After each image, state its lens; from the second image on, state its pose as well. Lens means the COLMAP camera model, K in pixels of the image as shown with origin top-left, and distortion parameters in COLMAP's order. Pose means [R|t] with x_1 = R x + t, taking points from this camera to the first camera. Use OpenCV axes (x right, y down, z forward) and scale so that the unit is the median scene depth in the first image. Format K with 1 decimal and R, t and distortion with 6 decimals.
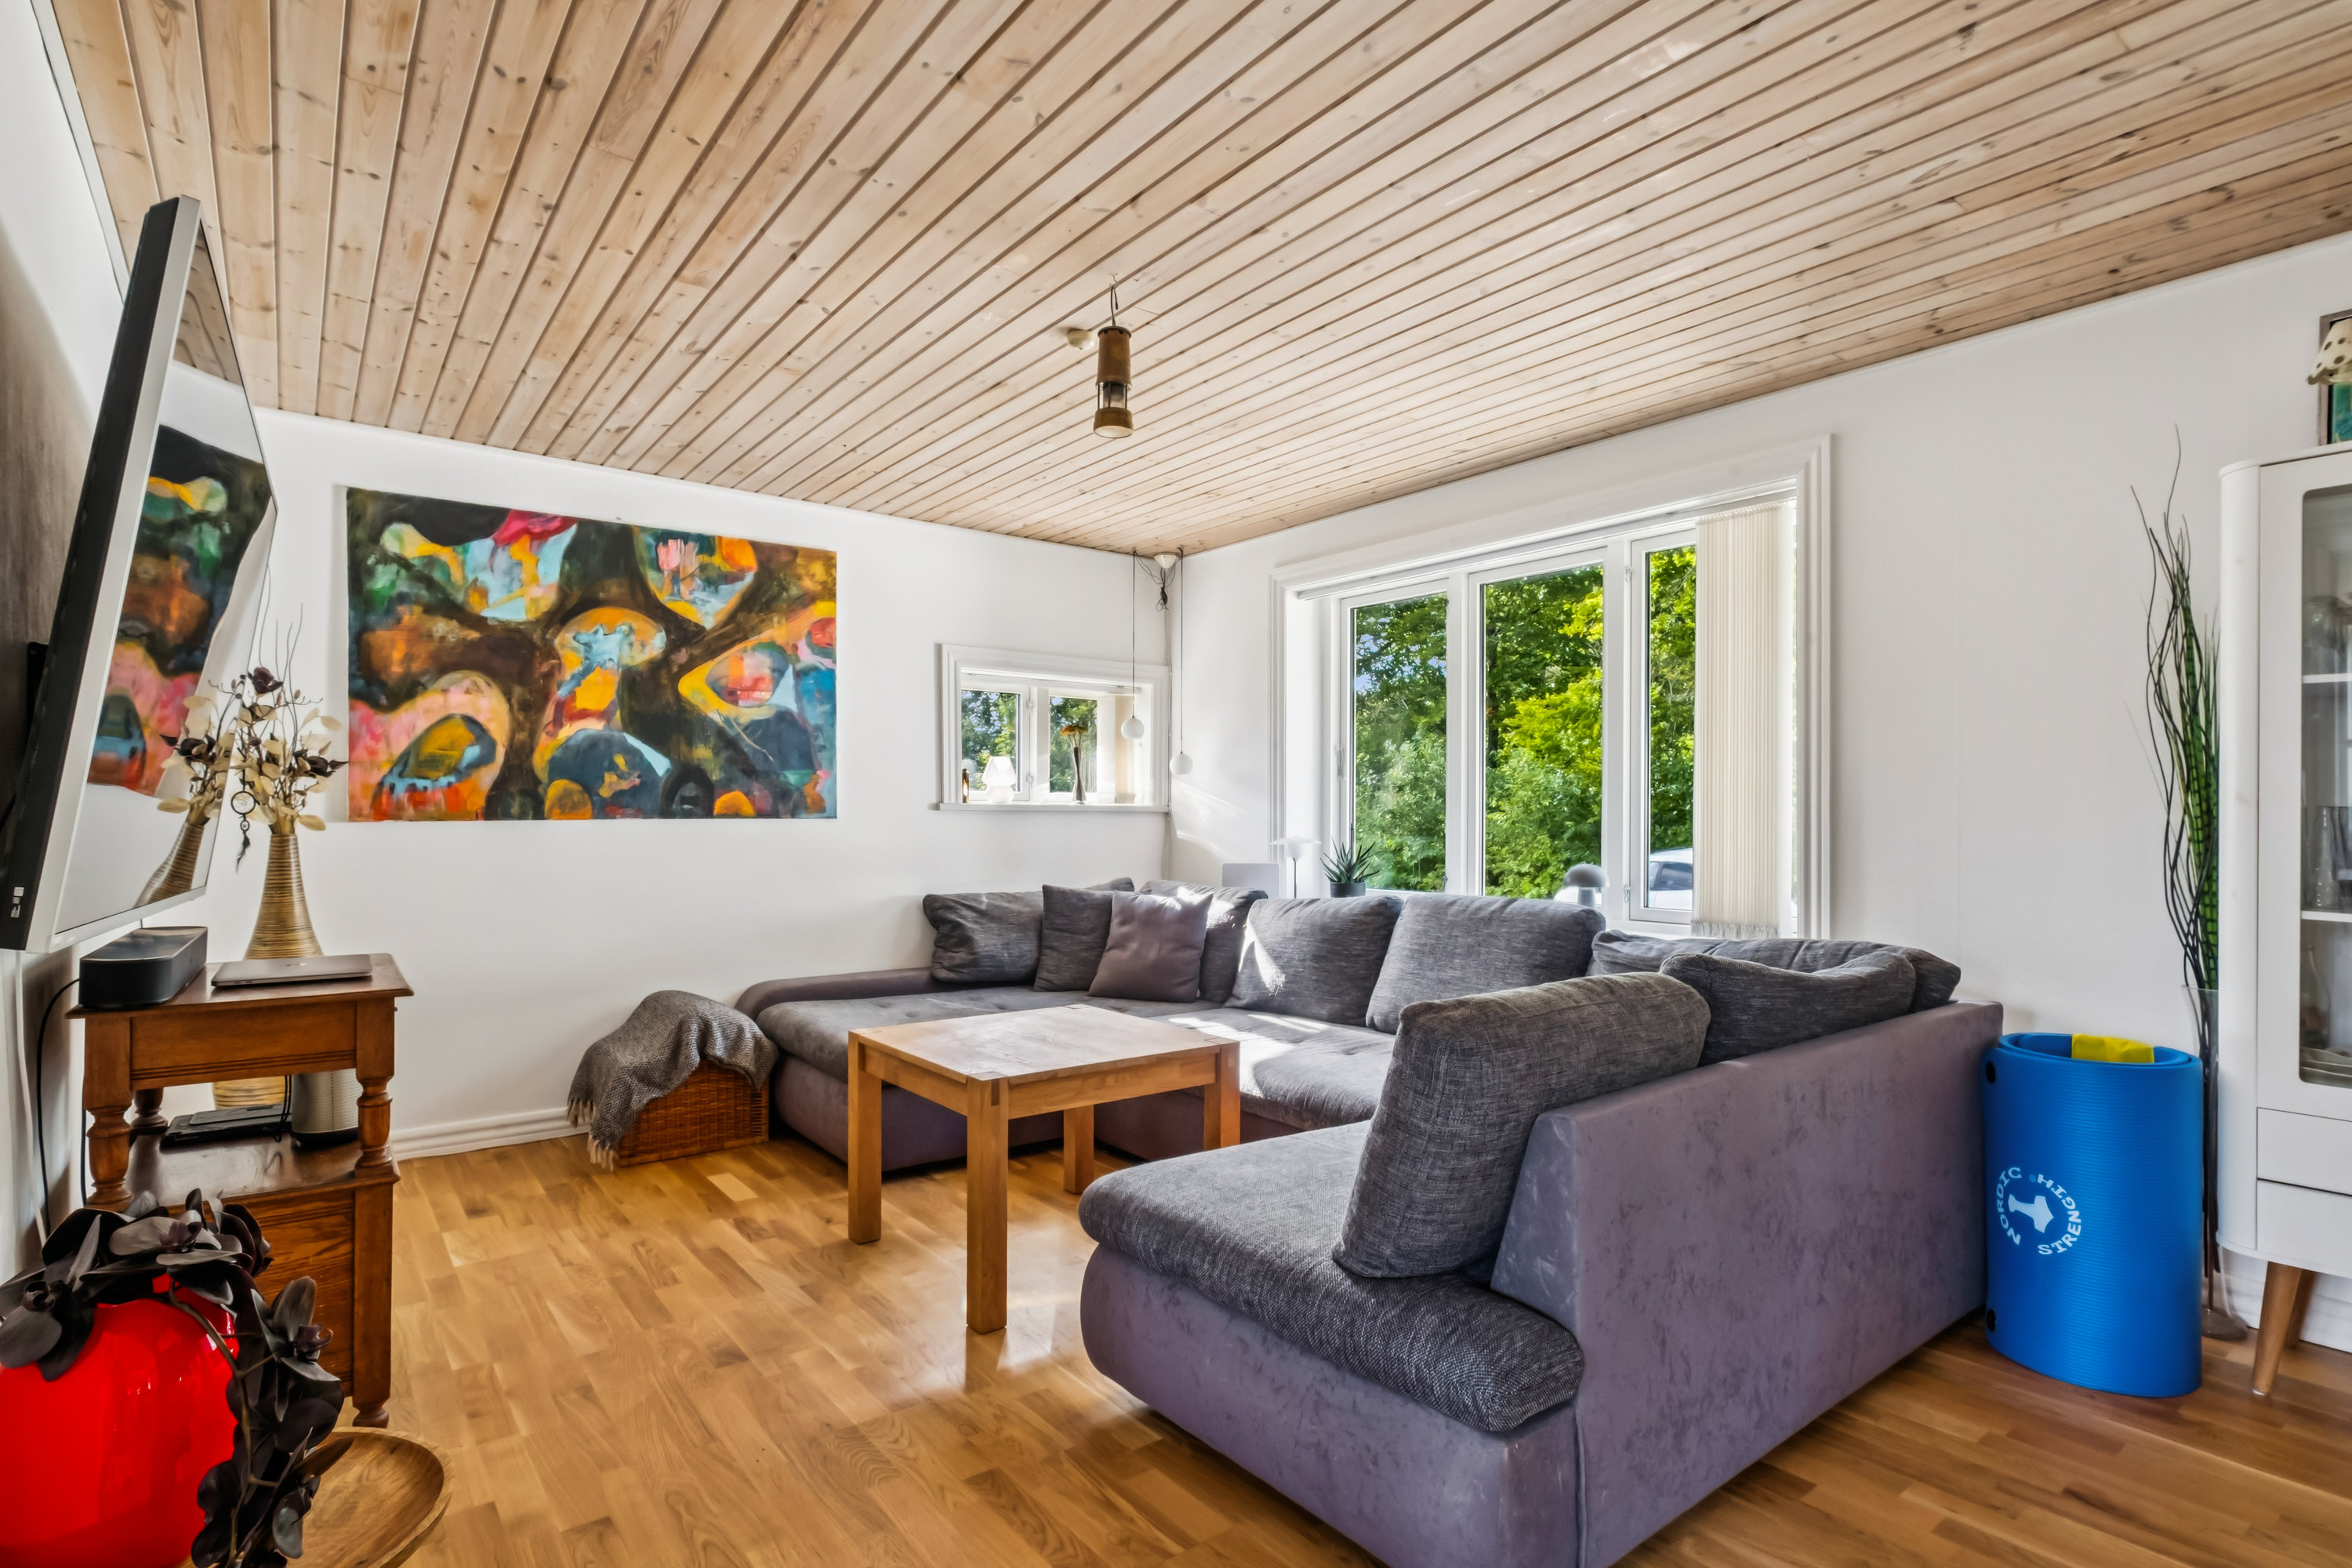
lens RADIAL K [[1192.9, 0, 1242.3], [0, 1192.9, 811.9], [0, 0, 1]] dist [-0.005893, 0.000186]
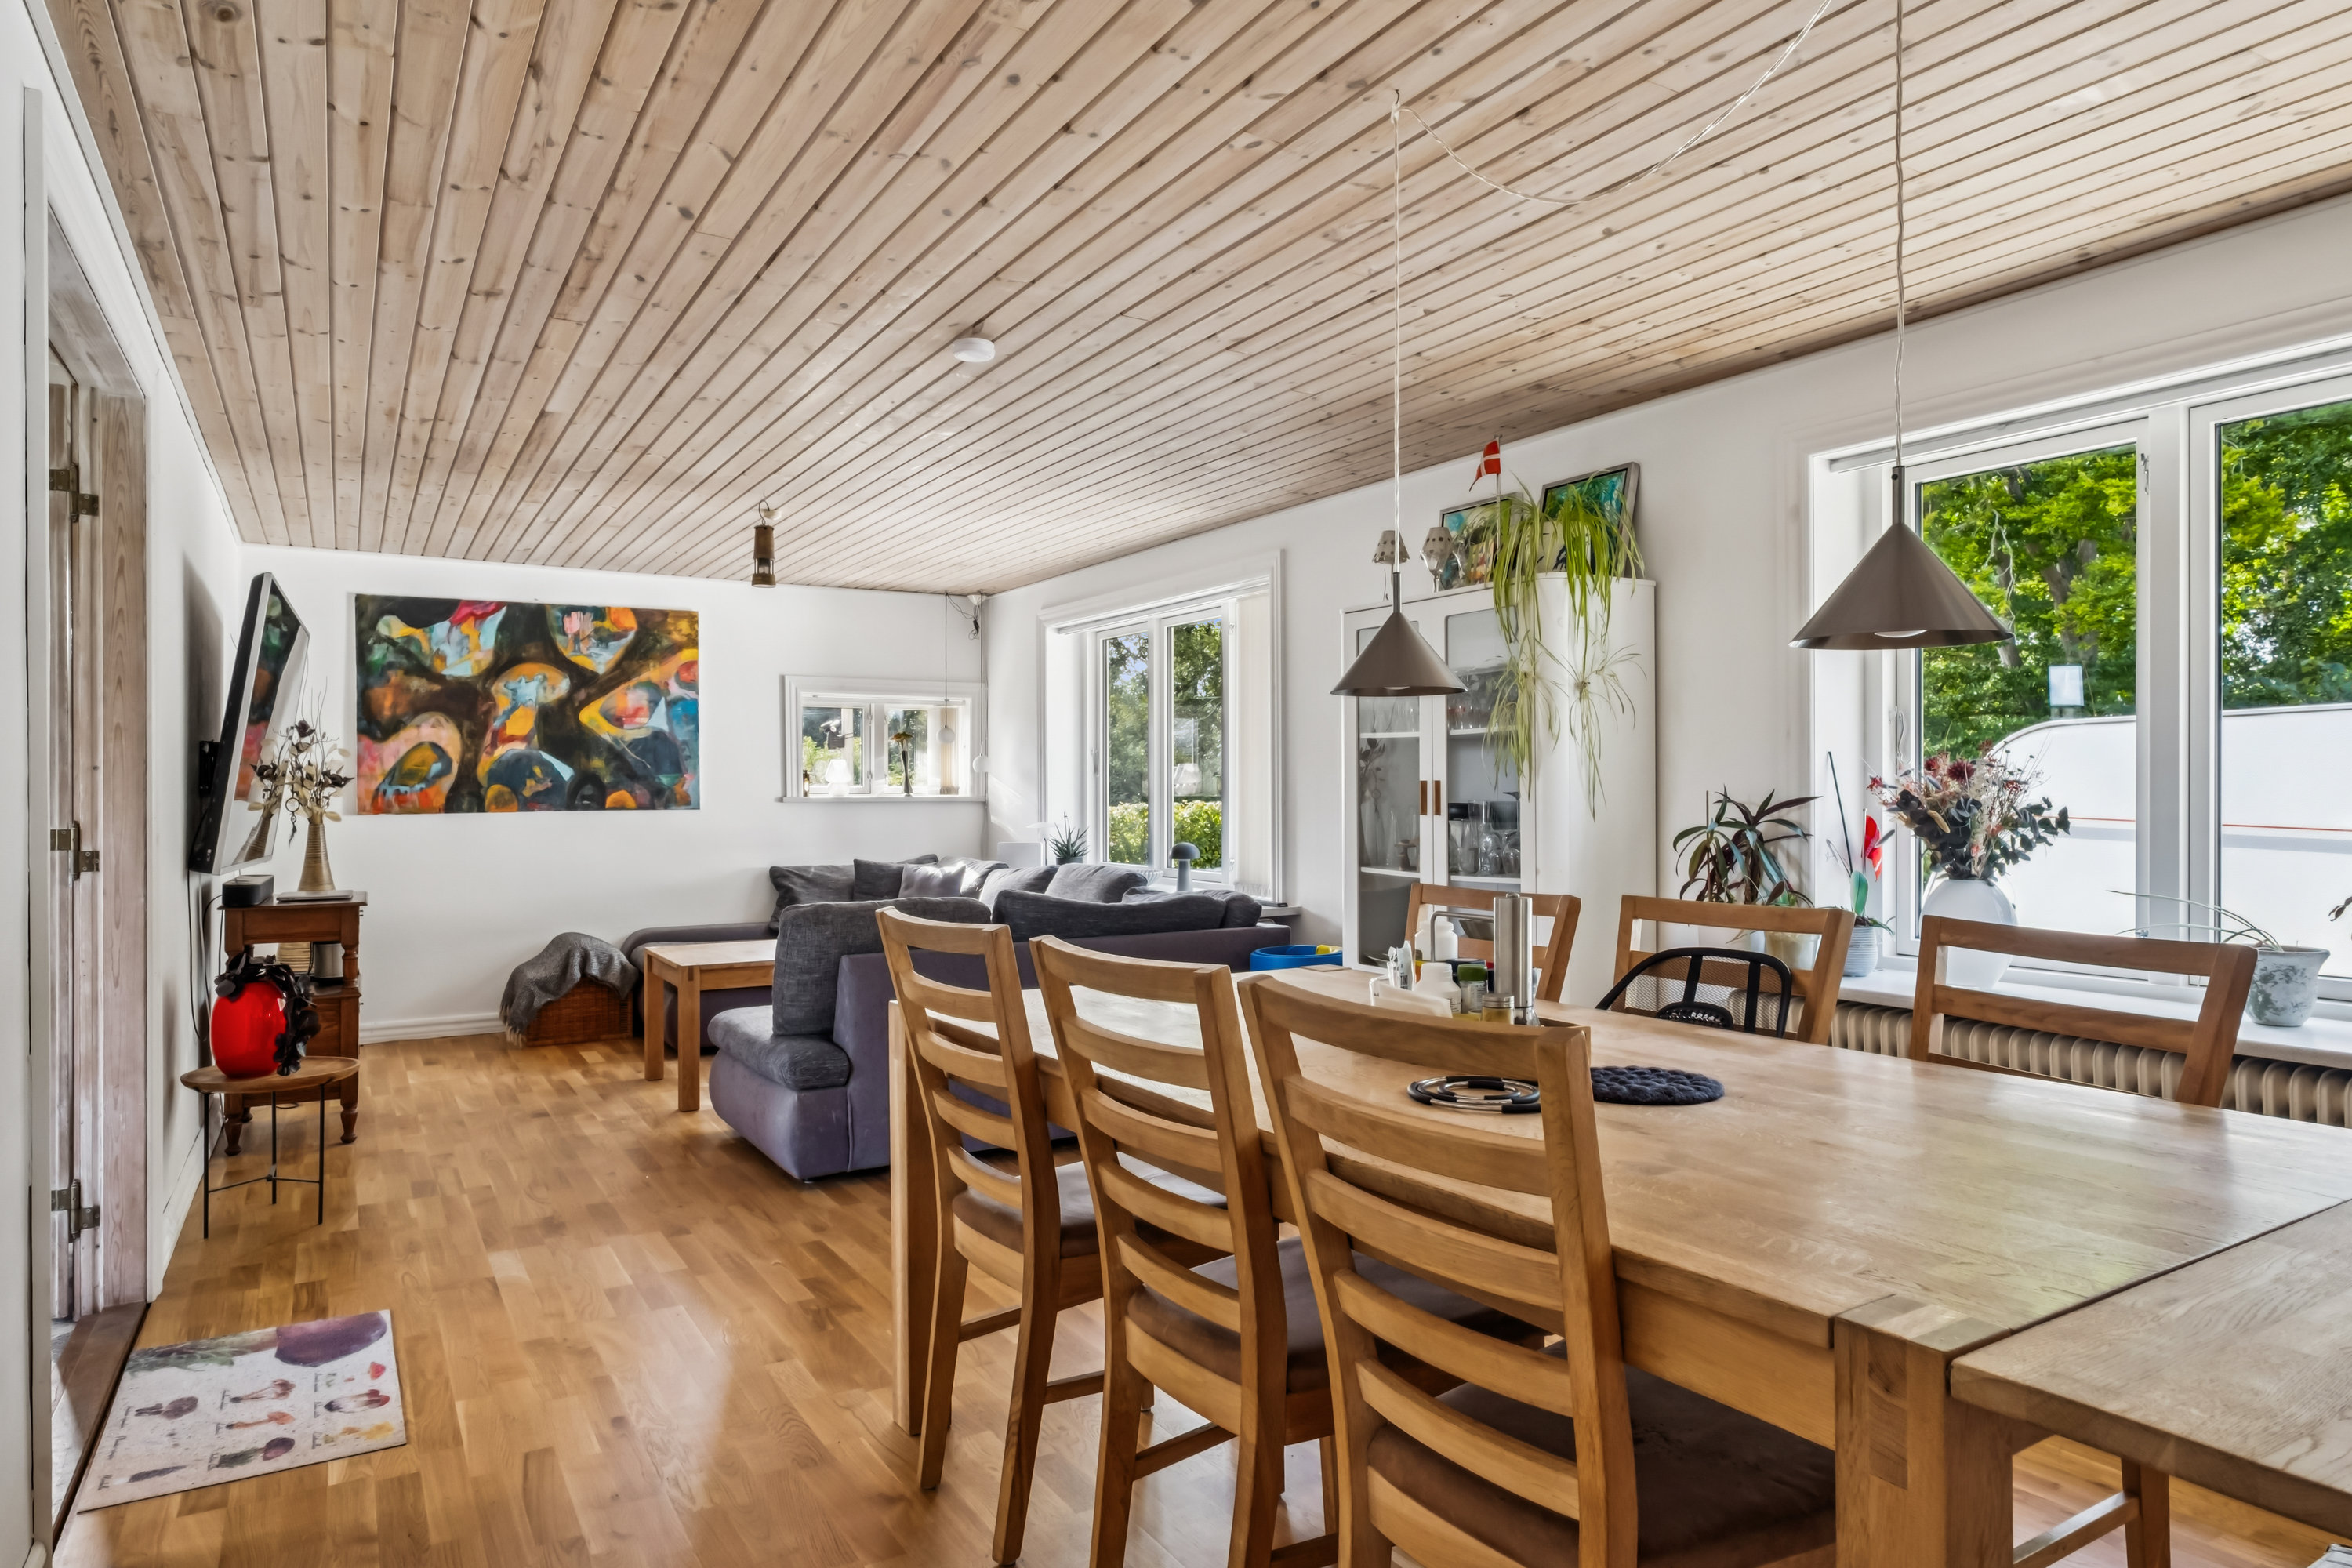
lens RADIAL K [[1326.2, 0, 1177.7], [0, 1326.2, 784.0], [0, 0, 1]] dist [-0.010934, 0.002195]
pose [[0.993641, -0.006196, -0.112420, 0.443408], [0.005834, 0.999977, -0.003546, -0.017892], [0.112439, 0.002867, 0.993654, -0.516969]]
